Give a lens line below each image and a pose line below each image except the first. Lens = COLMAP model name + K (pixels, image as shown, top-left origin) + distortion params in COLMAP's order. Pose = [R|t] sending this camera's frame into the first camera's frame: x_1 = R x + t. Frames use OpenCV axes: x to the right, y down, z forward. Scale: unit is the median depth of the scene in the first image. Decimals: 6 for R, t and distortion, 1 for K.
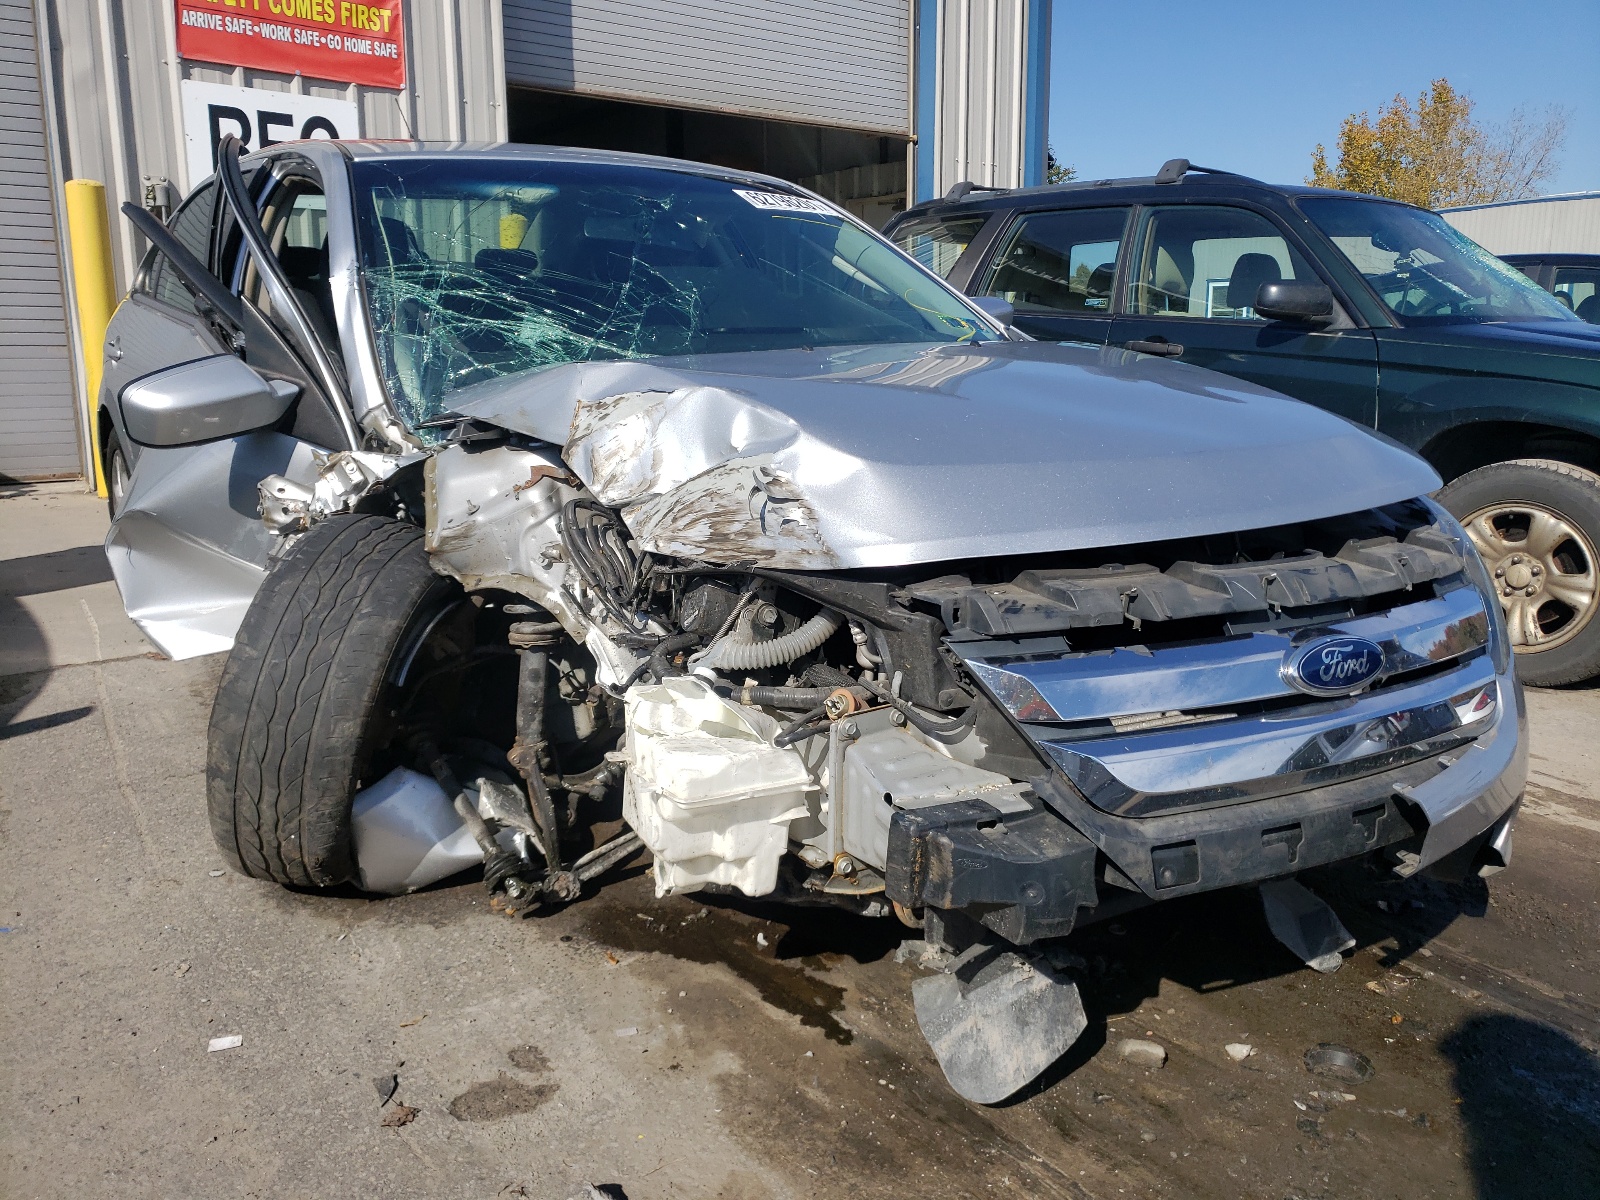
lens RADIAL K [[1221.1, 0, 799.8], [0, 1221.1, 579.6], [0, 0, 1]] dist [-0.021918, 0.069157]
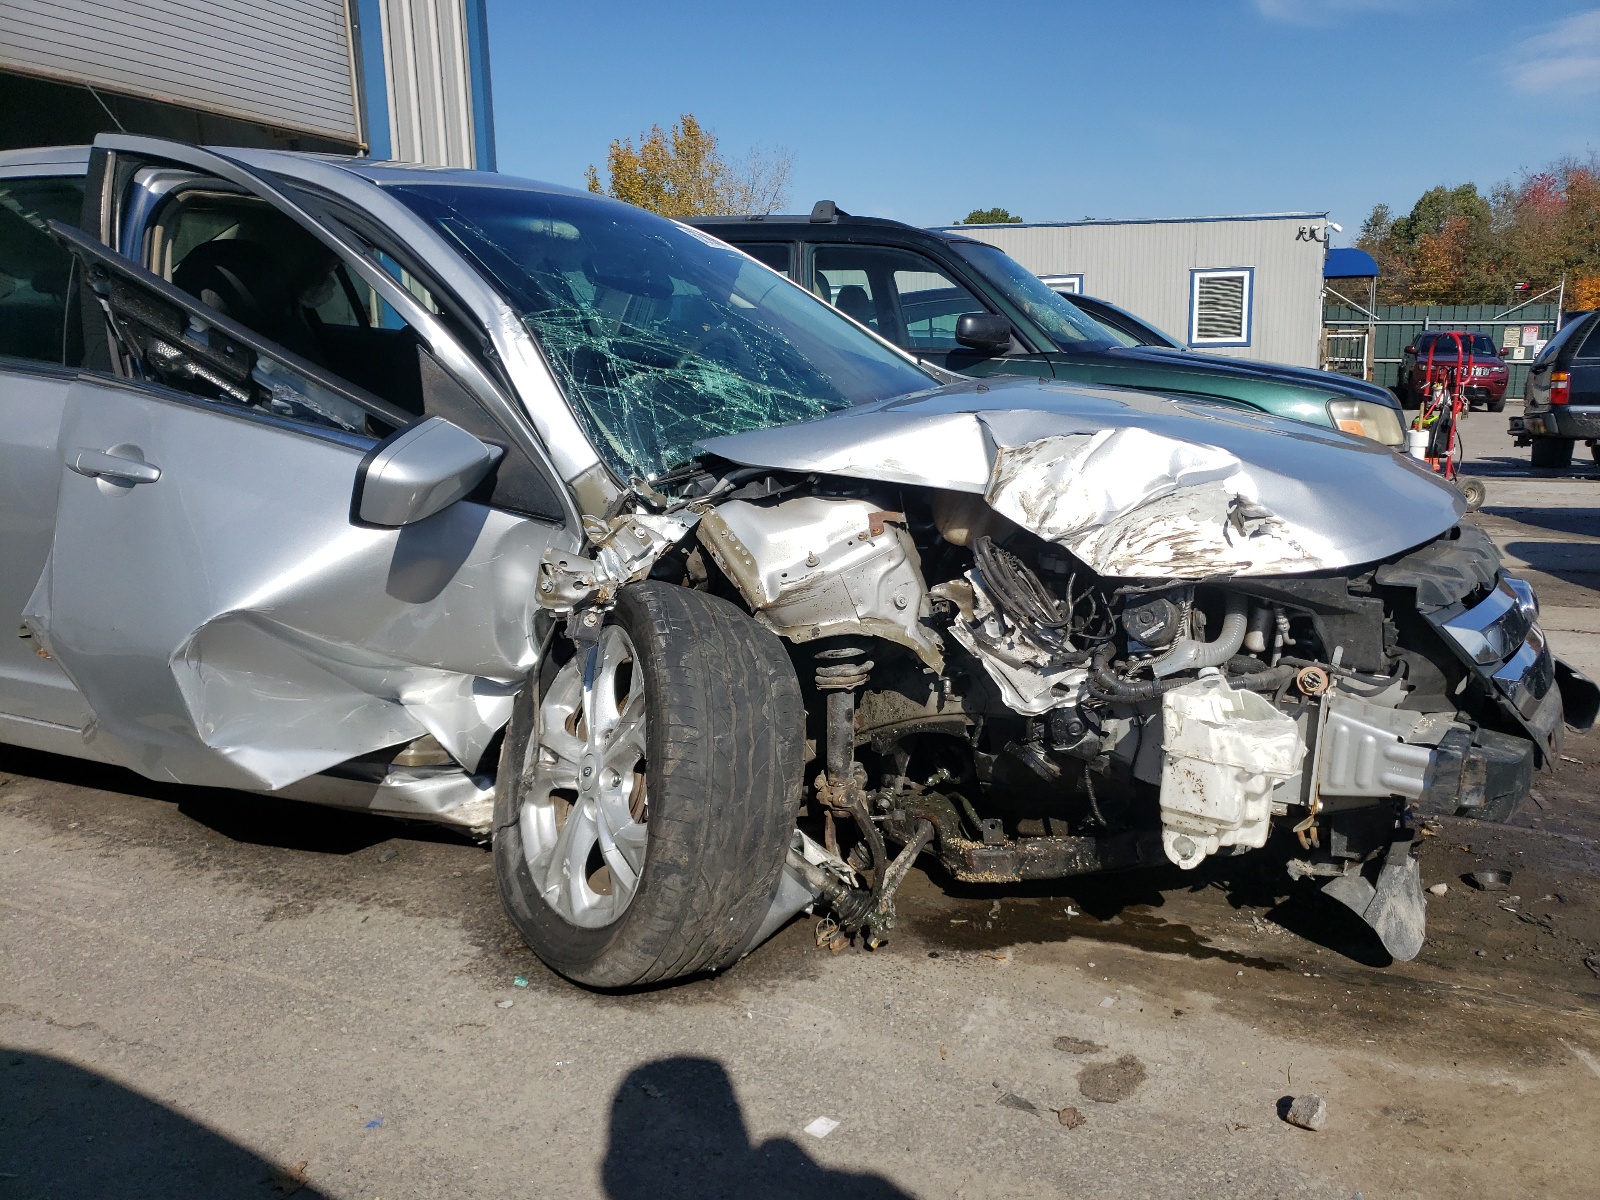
lens RADIAL K [[1240.3, 0, 800.0], [0, 1240.3, 600.0], [0, 0, 1]] dist [0.014069, -0.001606]
pose [[0.851962, -0.116607, 0.510455, -0.777031], [0.115760, 0.992710, 0.033566, -0.058667], [-0.510647, 0.030494, 0.859249, 0.121556]]
